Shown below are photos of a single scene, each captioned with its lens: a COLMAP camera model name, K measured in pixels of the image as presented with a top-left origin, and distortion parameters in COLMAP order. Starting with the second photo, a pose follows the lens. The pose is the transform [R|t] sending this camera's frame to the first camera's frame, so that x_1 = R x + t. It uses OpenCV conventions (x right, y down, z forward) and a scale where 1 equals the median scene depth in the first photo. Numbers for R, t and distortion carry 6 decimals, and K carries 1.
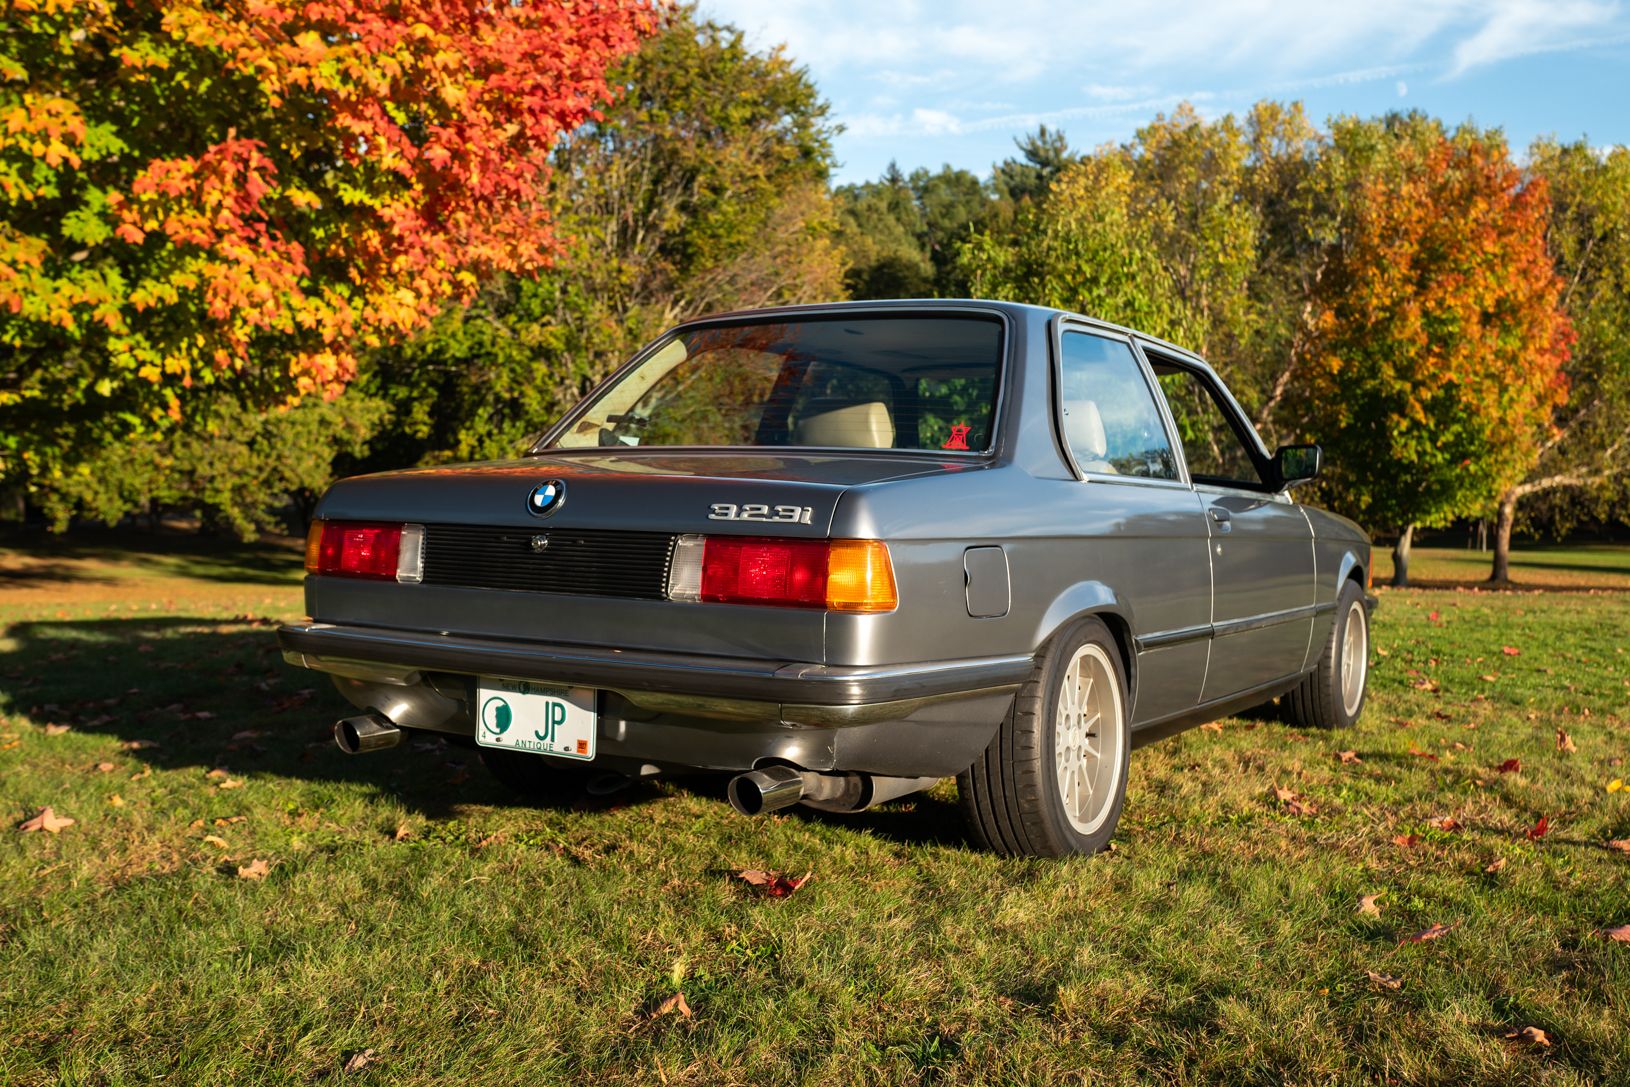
lens RADIAL K [[1711.8, 0, 854.5], [0, 1711.8, 572.2], [0, 0, 1]] dist [0.020724, -0.166688]
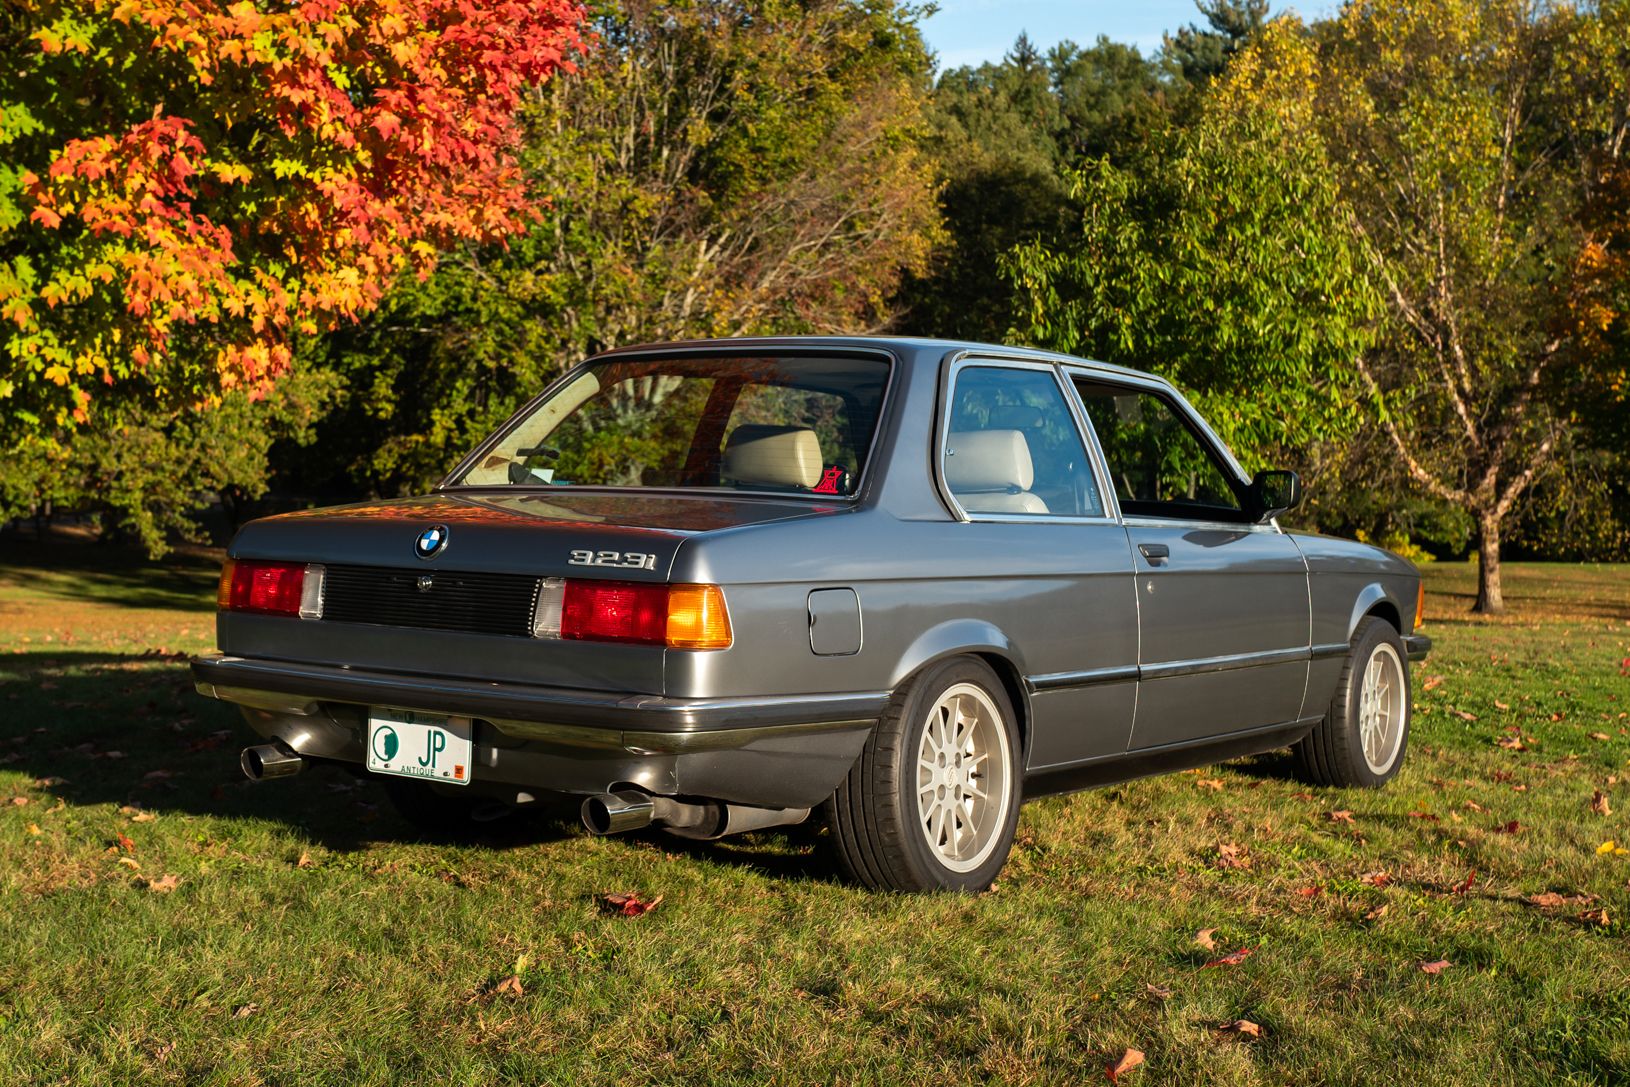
lens RADIAL K [[2493.9, 0, 706.0], [0, 2493.9, 378.6], [0, 0, 1]] dist [0.018031, -0.130471]
pose [[0.992124, -0.006159, -0.125106, 0.145636], [-0.004531, 0.996372, -0.084981, -0.009721], [0.125176, 0.084878, 0.988497, -0.421349]]
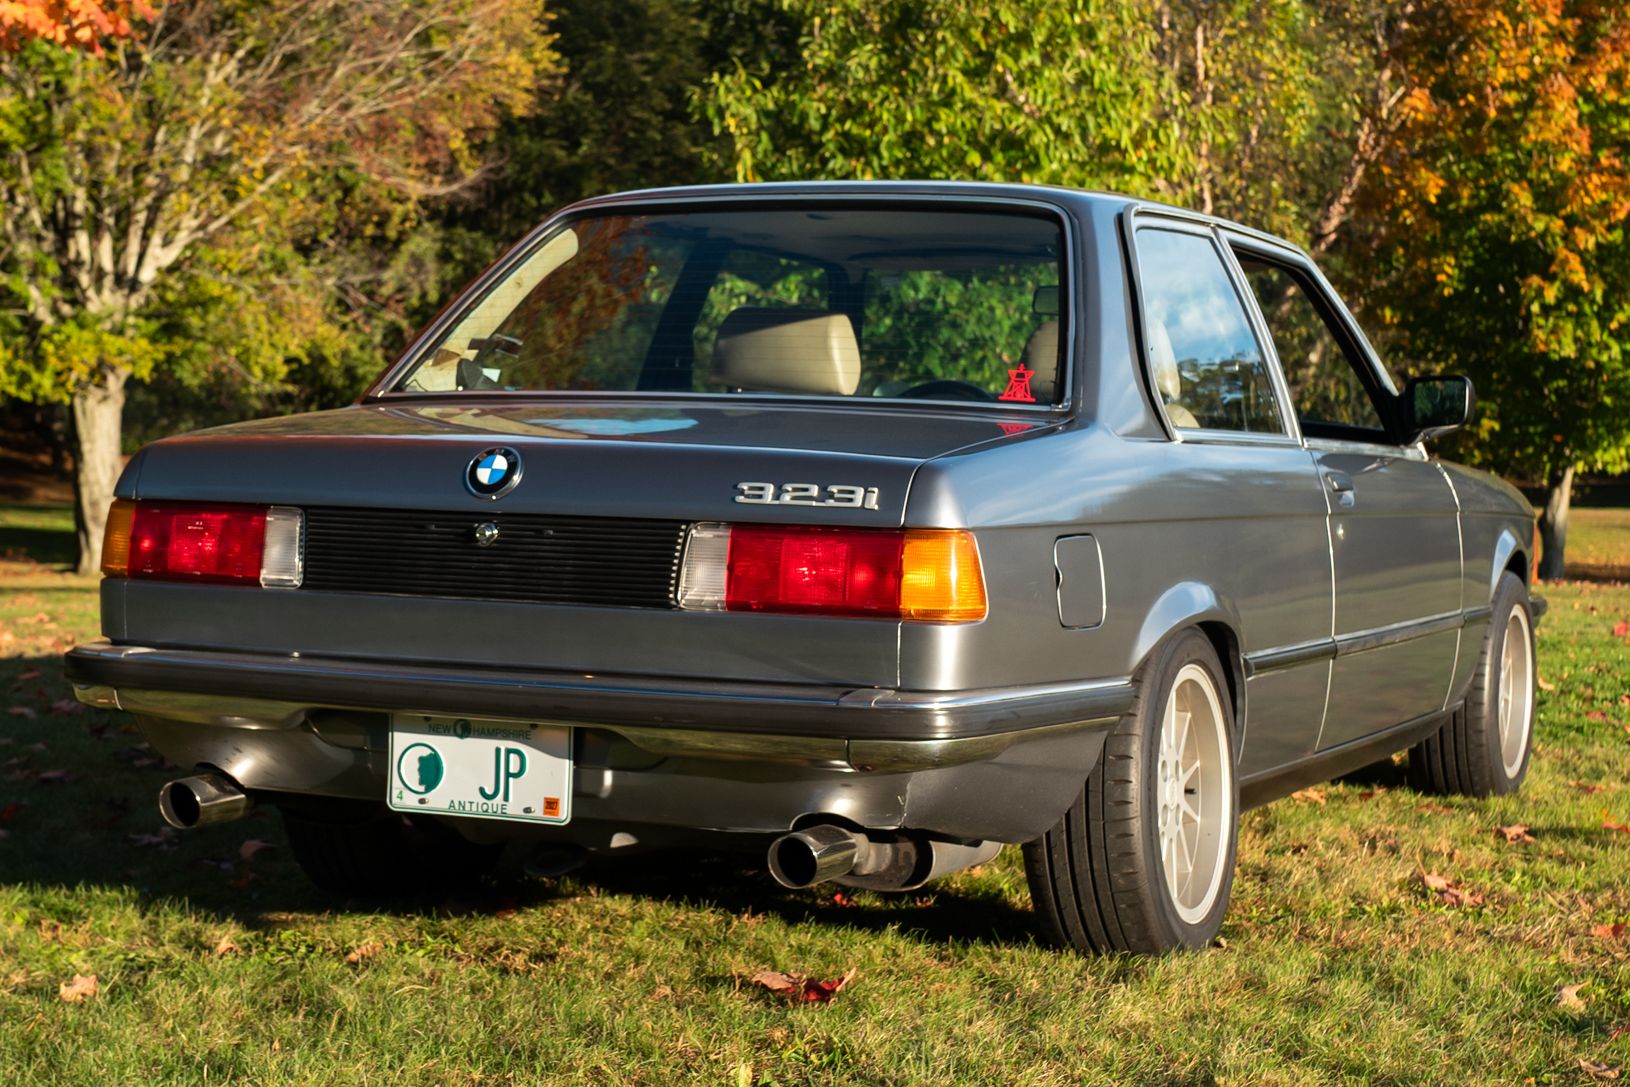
lens RADIAL K [[3417.8, 0, 934.5], [0, 3417.8, 384.6], [0, 0, 1]] dist [0.002847, -0.189229]
pose [[0.990991, 0.000463, 0.133929, -0.142808], [0.006127, 0.998790, -0.048795, -0.005995], [-0.133790, 0.049176, 0.989789, -0.375104]]
